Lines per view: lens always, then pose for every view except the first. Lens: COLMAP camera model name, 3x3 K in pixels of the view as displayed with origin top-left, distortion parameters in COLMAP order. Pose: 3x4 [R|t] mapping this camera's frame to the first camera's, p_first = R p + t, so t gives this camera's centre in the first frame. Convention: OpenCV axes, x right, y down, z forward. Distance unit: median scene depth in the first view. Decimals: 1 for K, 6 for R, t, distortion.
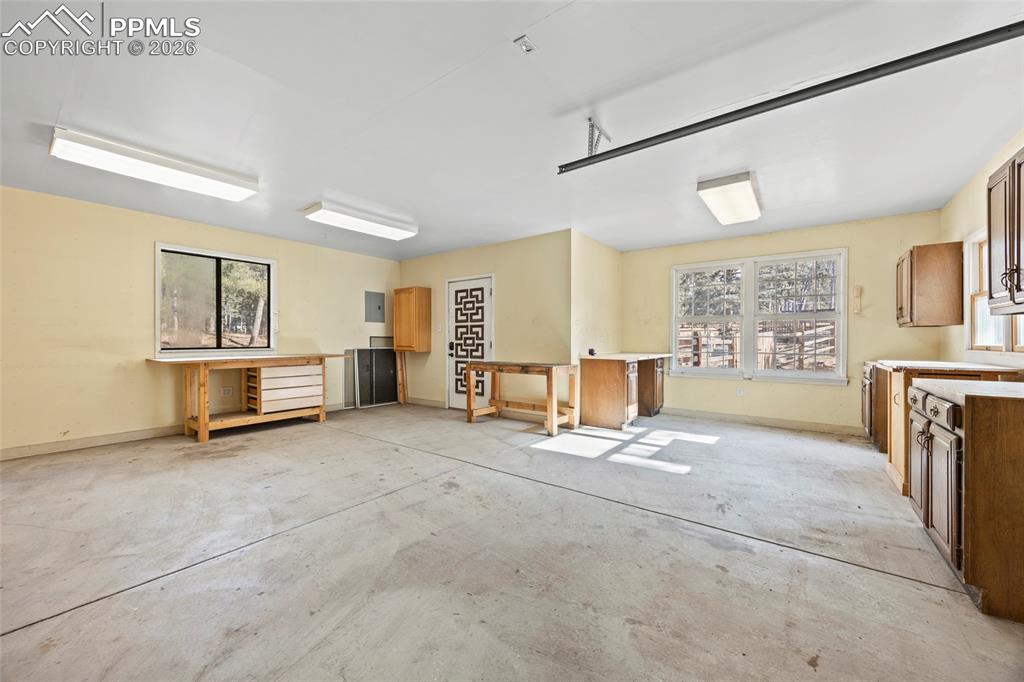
lens RADIAL K [[390.9, 0, 509.9], [0, 390.9, 340.0], [0, 0, 1]] dist [0.000610, -0.000056]
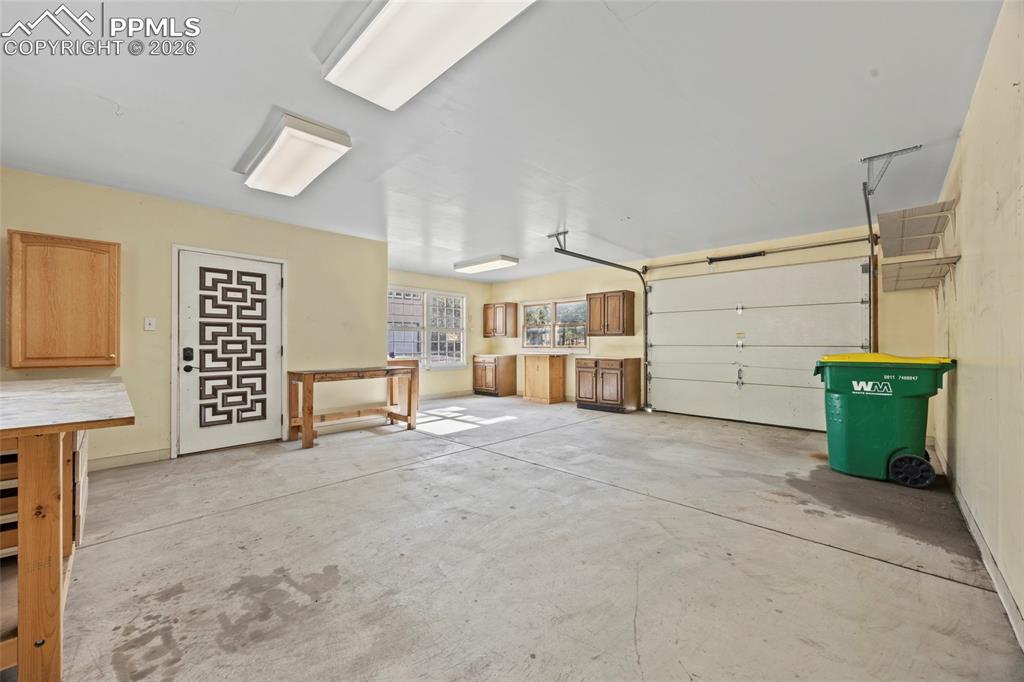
lens RADIAL K [[390.9, 0, 509.7], [0, 390.9, 342.7], [0, 0, 1]] dist [0.000610, -0.000056]
pose [[0.125699, 0.002803, 0.992064, -0.746287], [0.001380, 0.999995, -0.003000, -0.000379], [-0.992067, 0.001746, 0.125695, 0.439128]]
